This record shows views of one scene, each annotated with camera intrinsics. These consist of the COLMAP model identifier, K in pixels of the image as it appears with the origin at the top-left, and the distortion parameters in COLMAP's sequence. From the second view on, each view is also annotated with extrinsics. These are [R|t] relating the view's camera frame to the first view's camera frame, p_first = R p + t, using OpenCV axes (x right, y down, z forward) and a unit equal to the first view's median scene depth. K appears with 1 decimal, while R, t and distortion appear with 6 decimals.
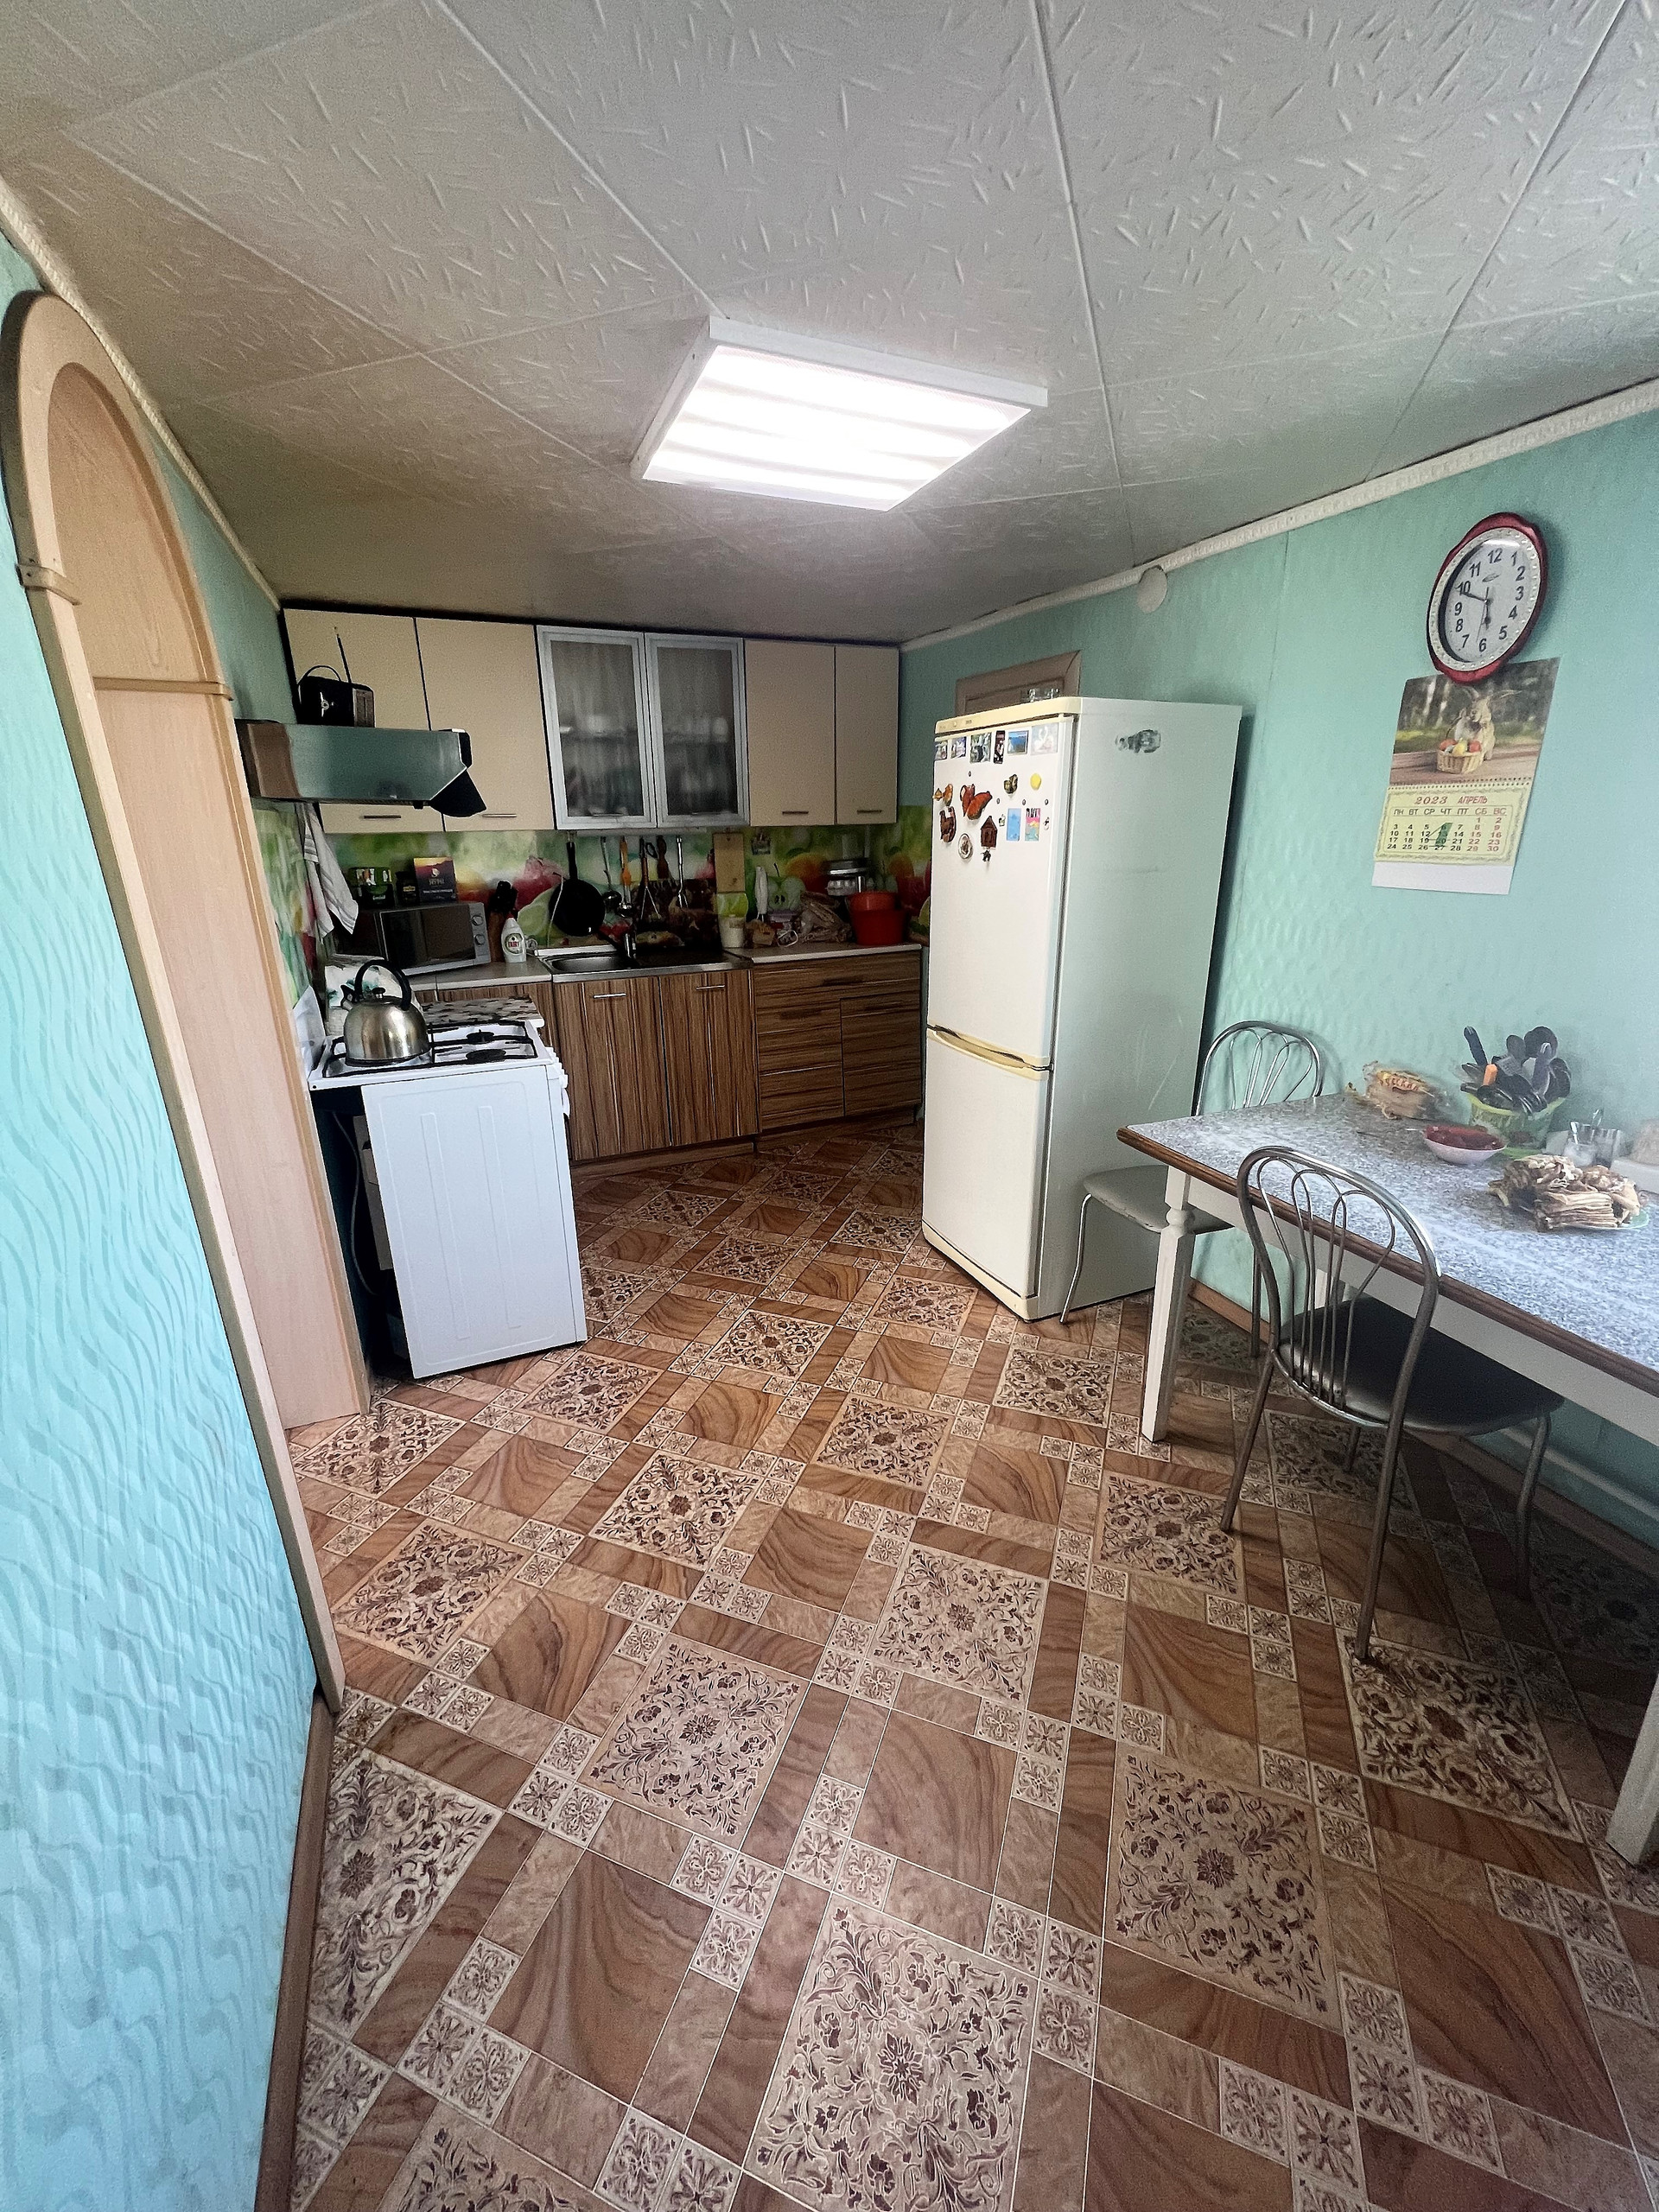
lens RADIAL K [[880.9, 0, 829.5], [0, 880.9, 1106.0], [0, 0, 1]] dist [0.002571, 0.000226]
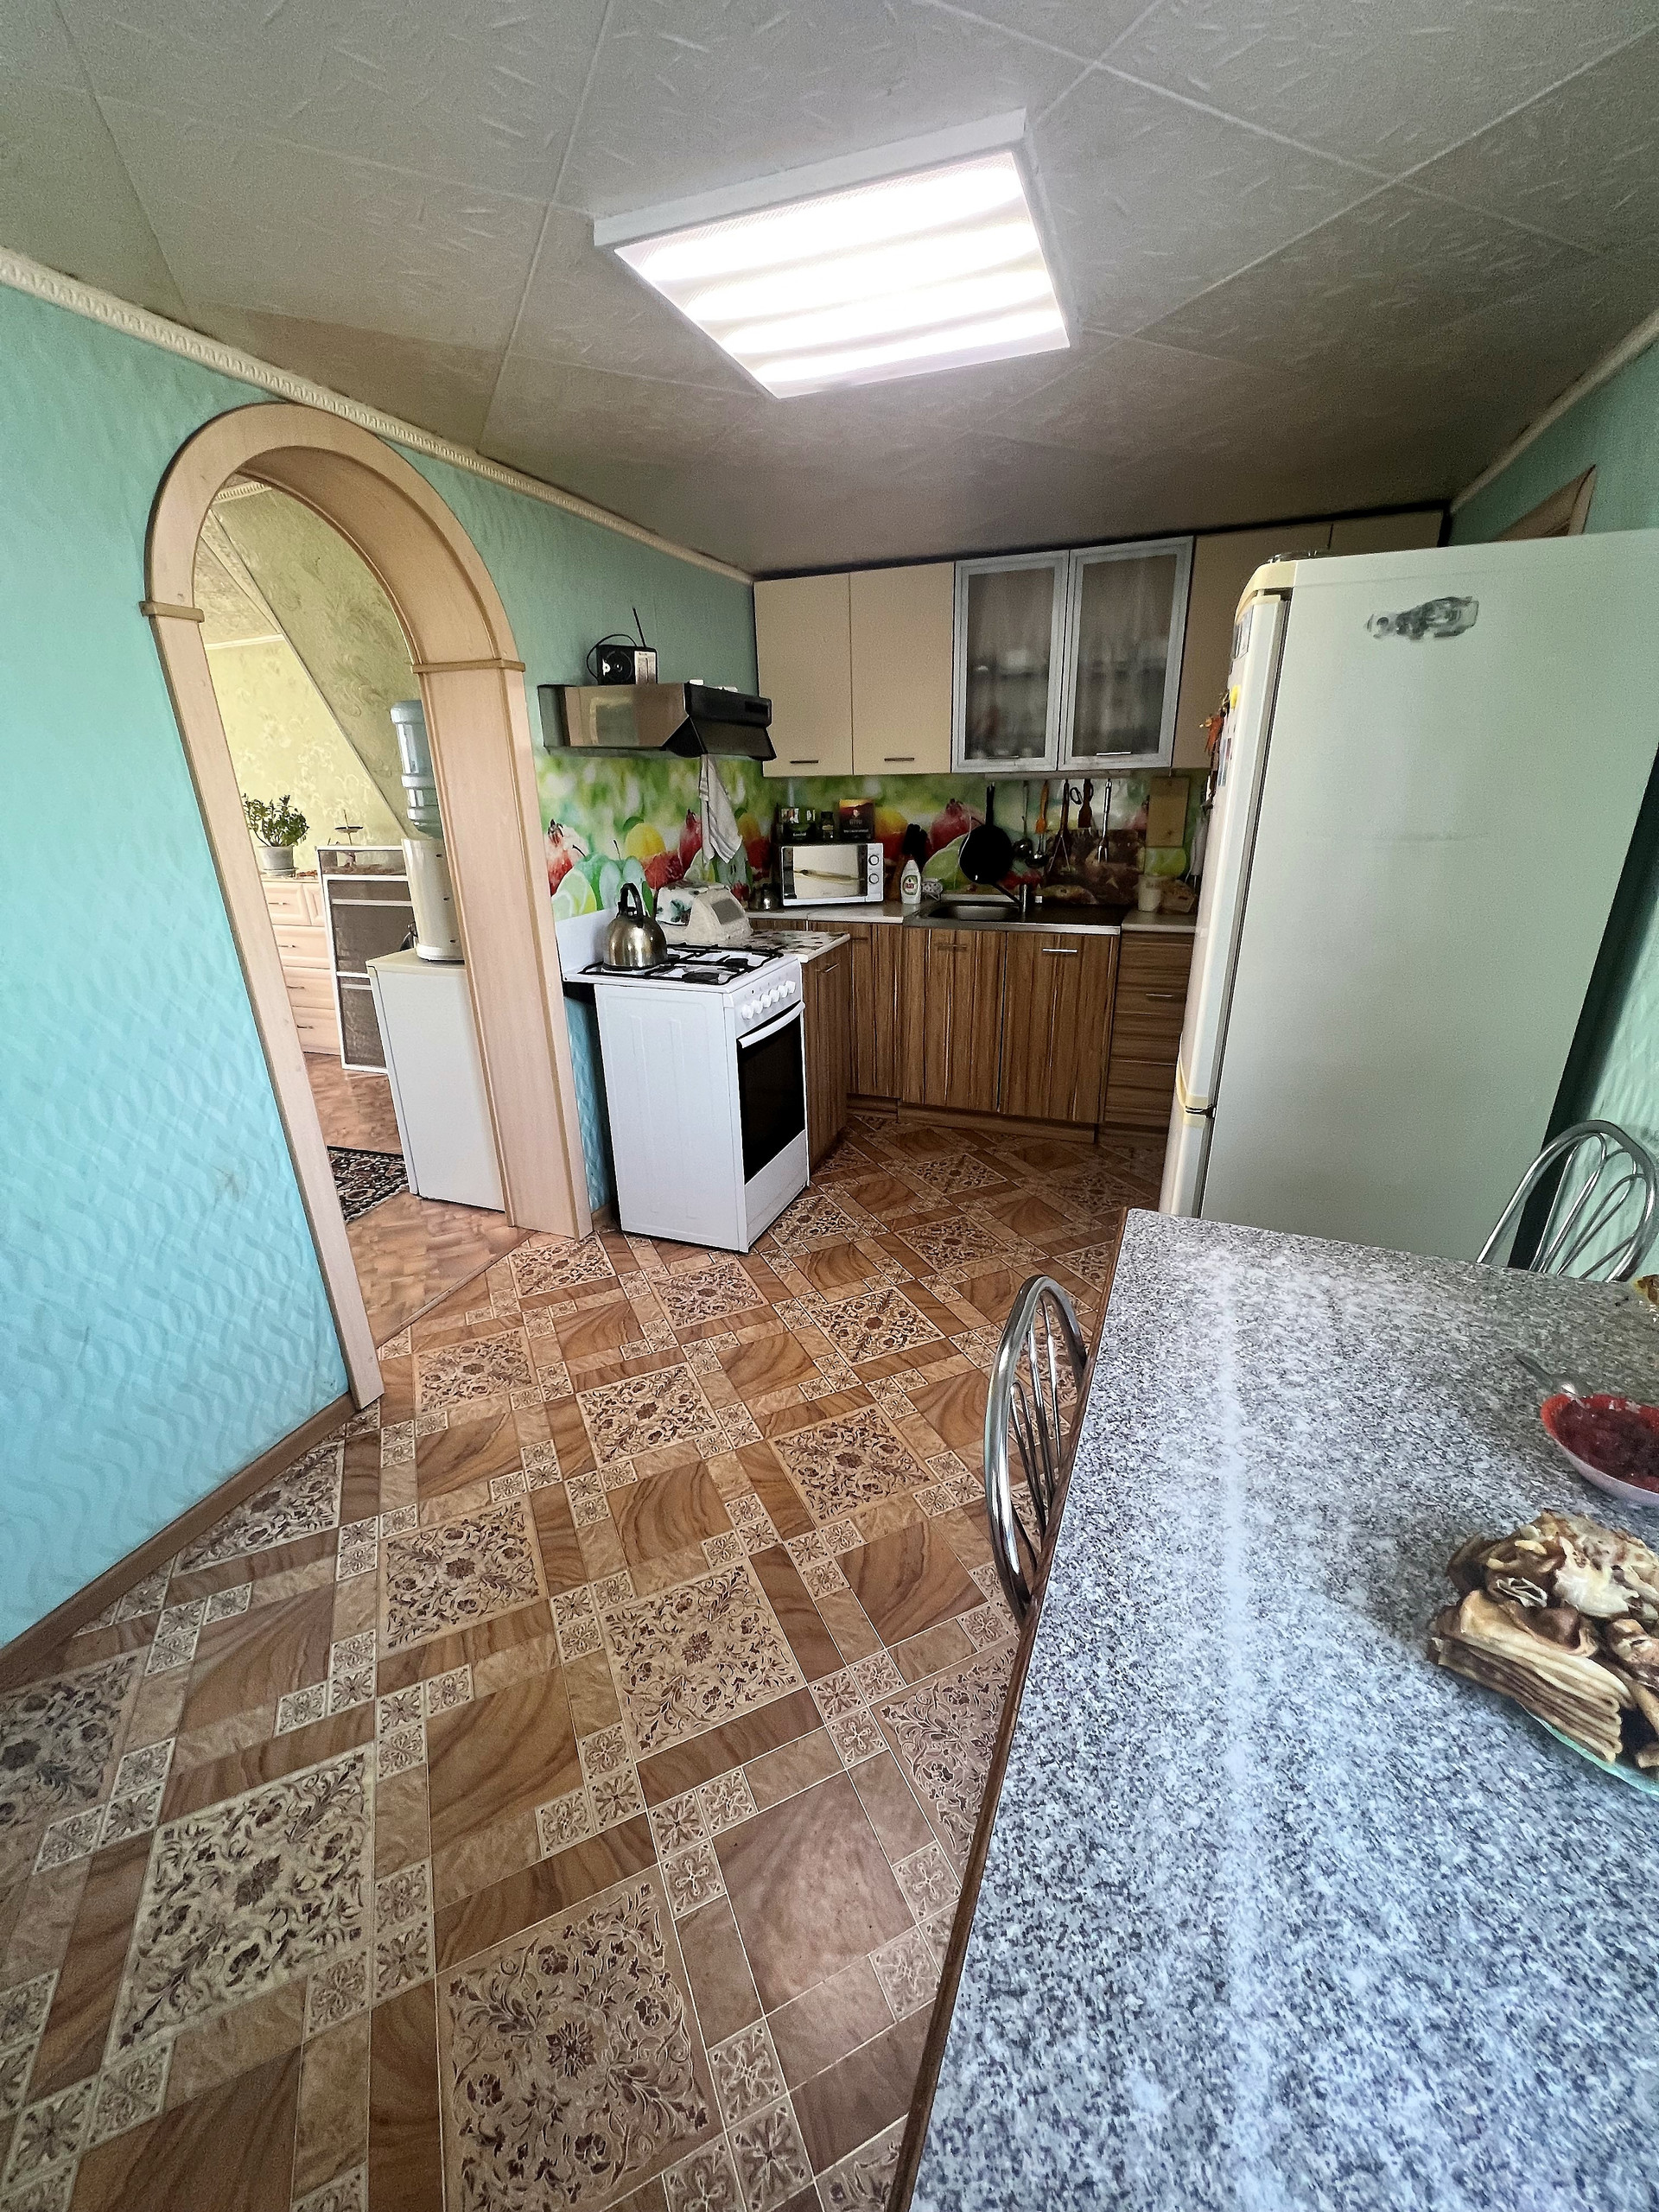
lens RADIAL K [[881.9, 0, 829.5], [0, 881.9, 1106.0], [0, 0, 1]] dist [-0.000470, 0.000448]
pose [[0.719100, 0.242677, -0.651156, 0.506499], [-0.206444, 0.969339, 0.133274, -0.082488], [0.663533, 0.038590, 0.747151, 0.276515]]
